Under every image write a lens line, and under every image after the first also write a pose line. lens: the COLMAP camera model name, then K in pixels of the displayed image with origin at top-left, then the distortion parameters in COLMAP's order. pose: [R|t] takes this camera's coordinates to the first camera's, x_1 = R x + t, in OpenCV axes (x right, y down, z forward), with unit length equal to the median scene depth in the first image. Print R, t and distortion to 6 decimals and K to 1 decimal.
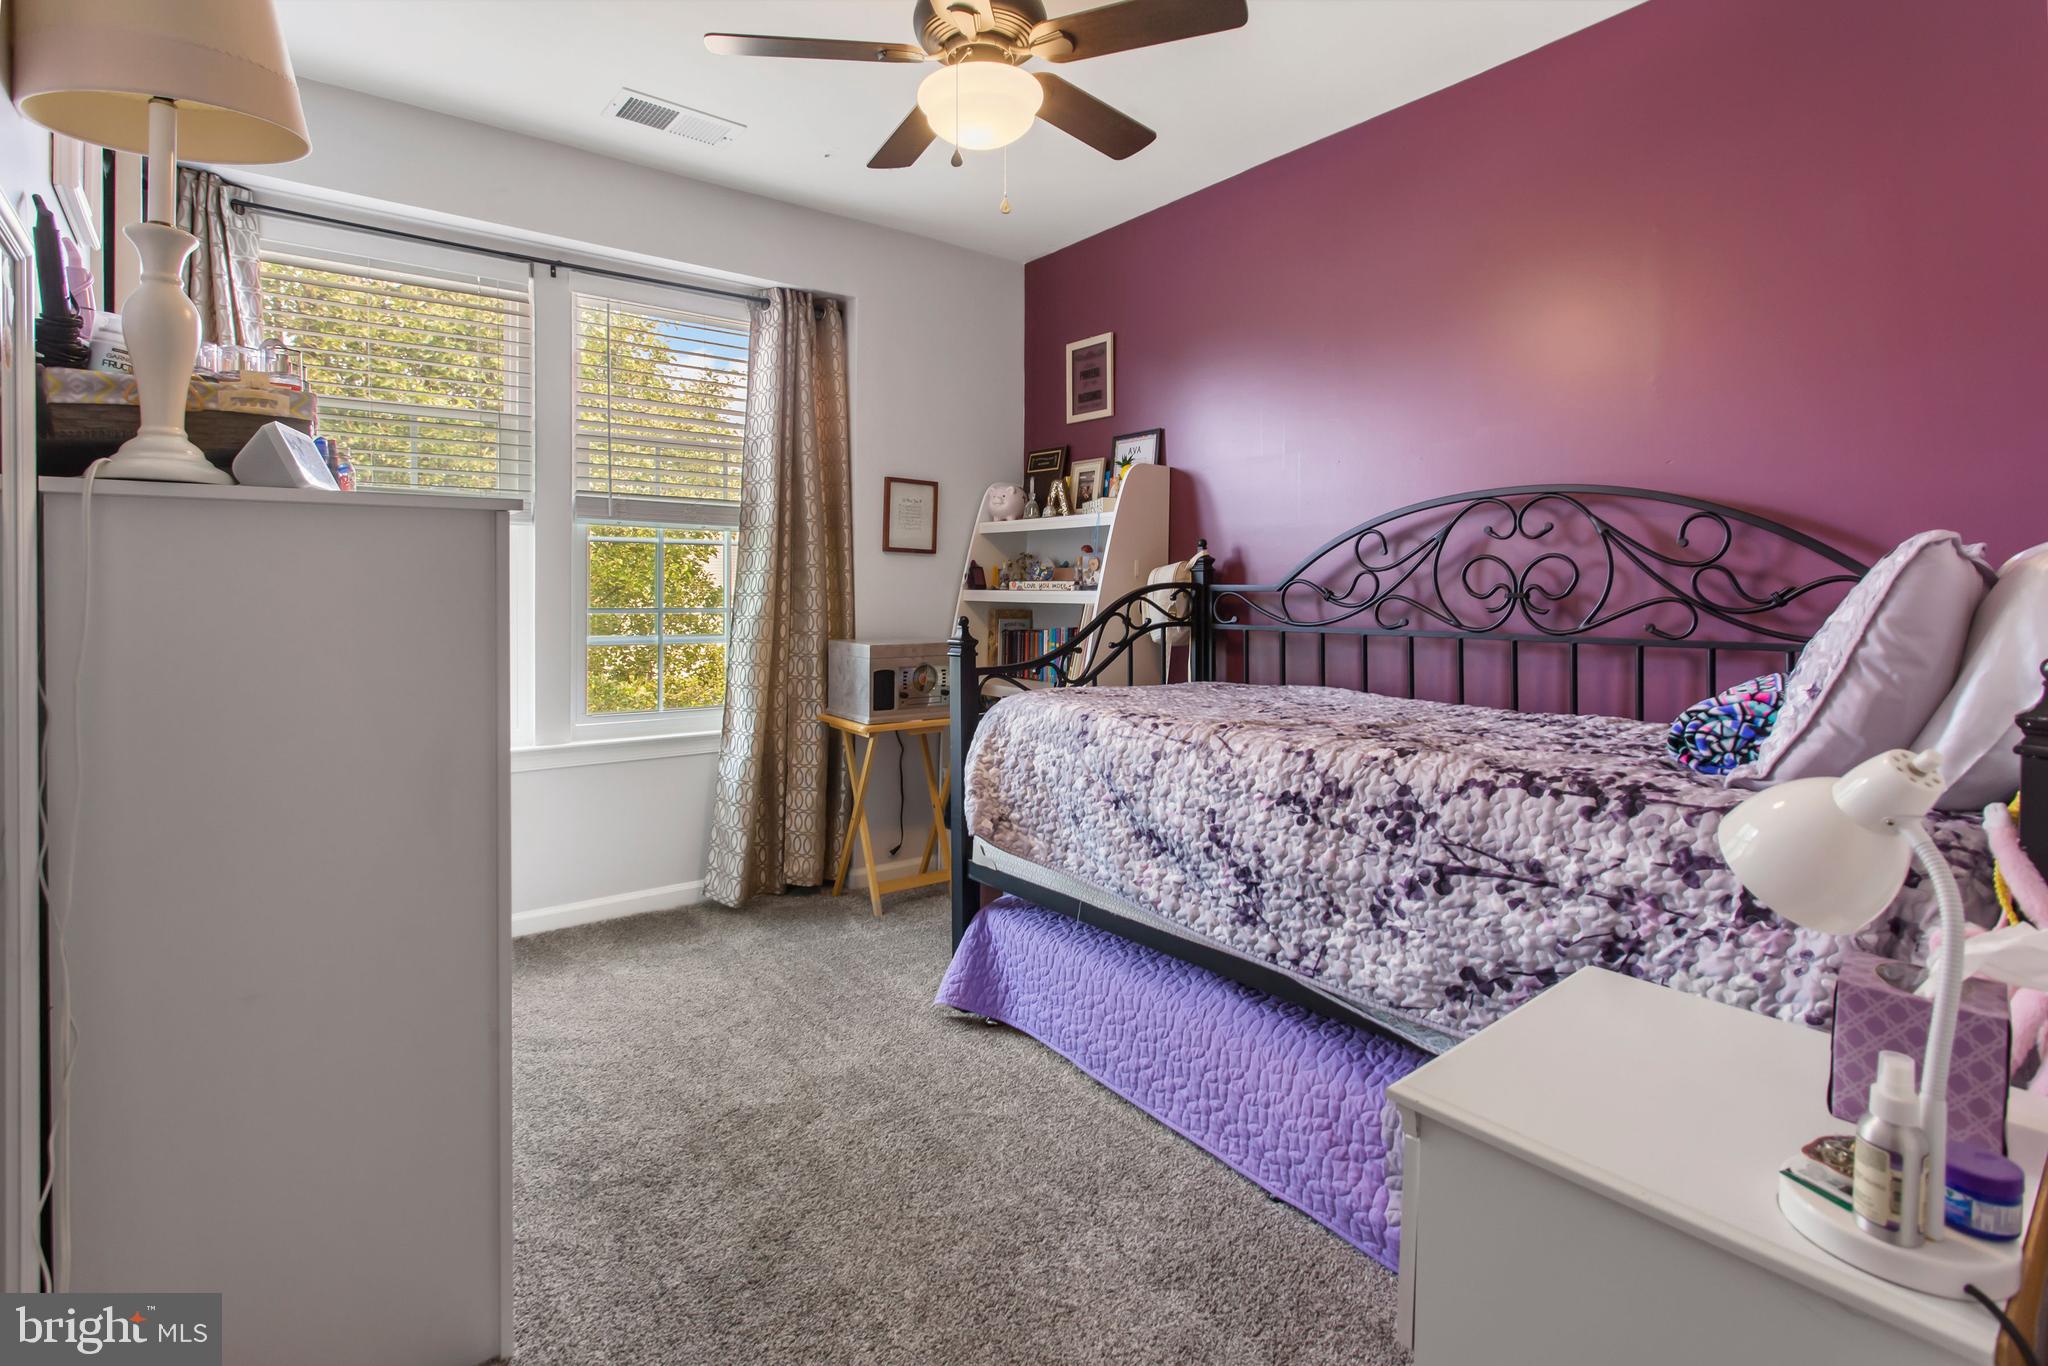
lens RADIAL K [[998.3, 0, 996.8], [0, 998.3, 587.6], [0, 0, 1]] dist [0.000912, 0.000172]
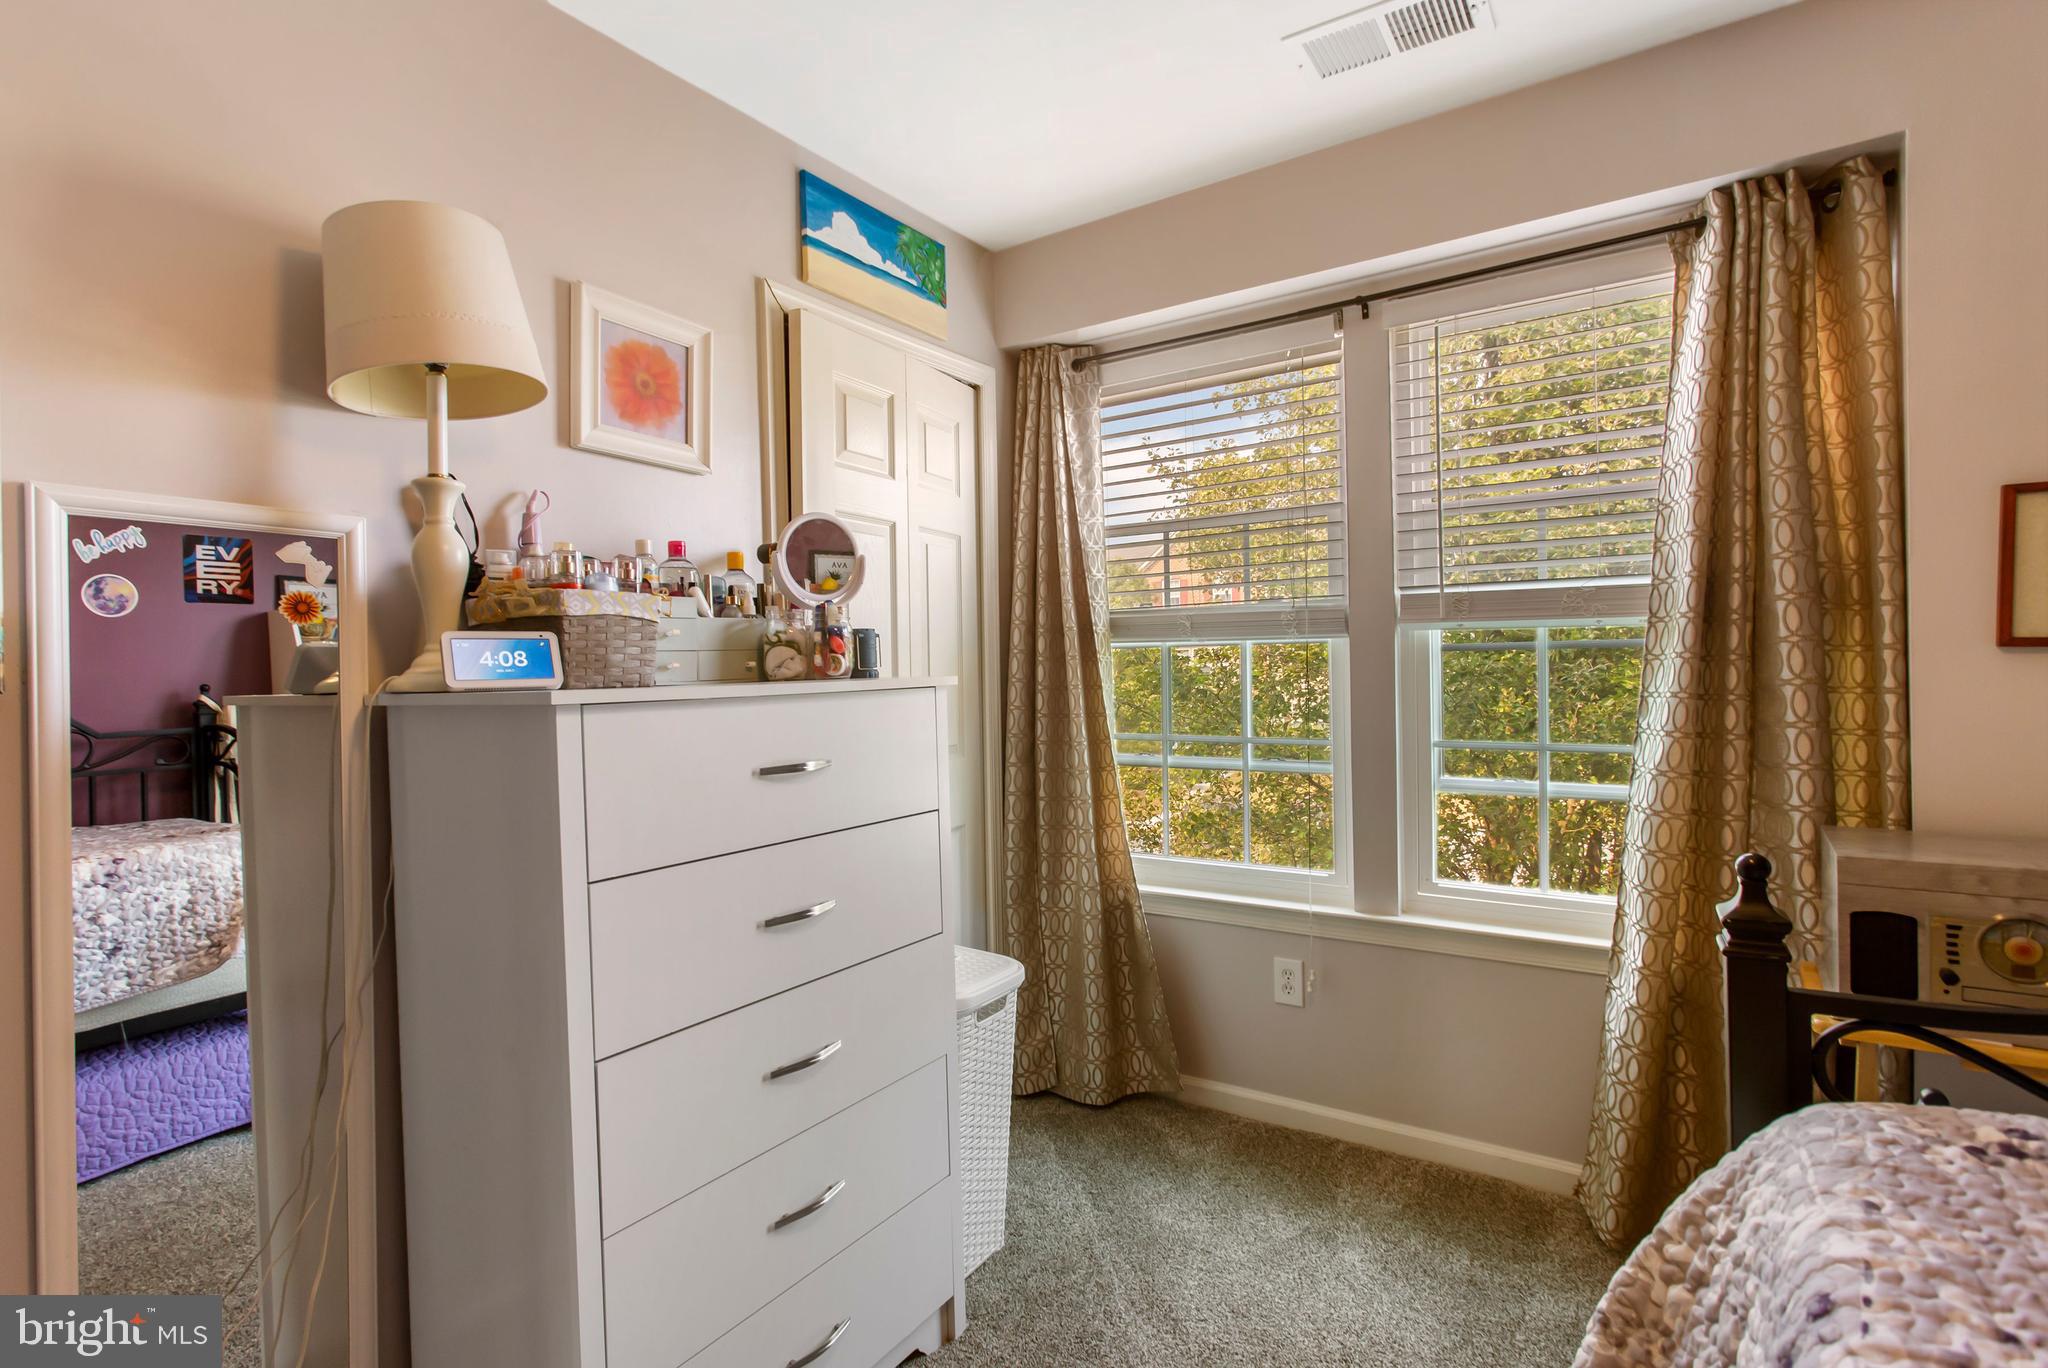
lens RADIAL K [[981.7, 0, 1024.0], [0, 981.7, 684.0], [0, 0, 1]] dist [-0.002474, -0.000447]
pose [[0.329574, 0.003604, -0.944123, 0.176194], [0.021751, 0.999698, 0.011409, -0.036129], [0.943879, -0.024296, 0.329396, 0.443527]]
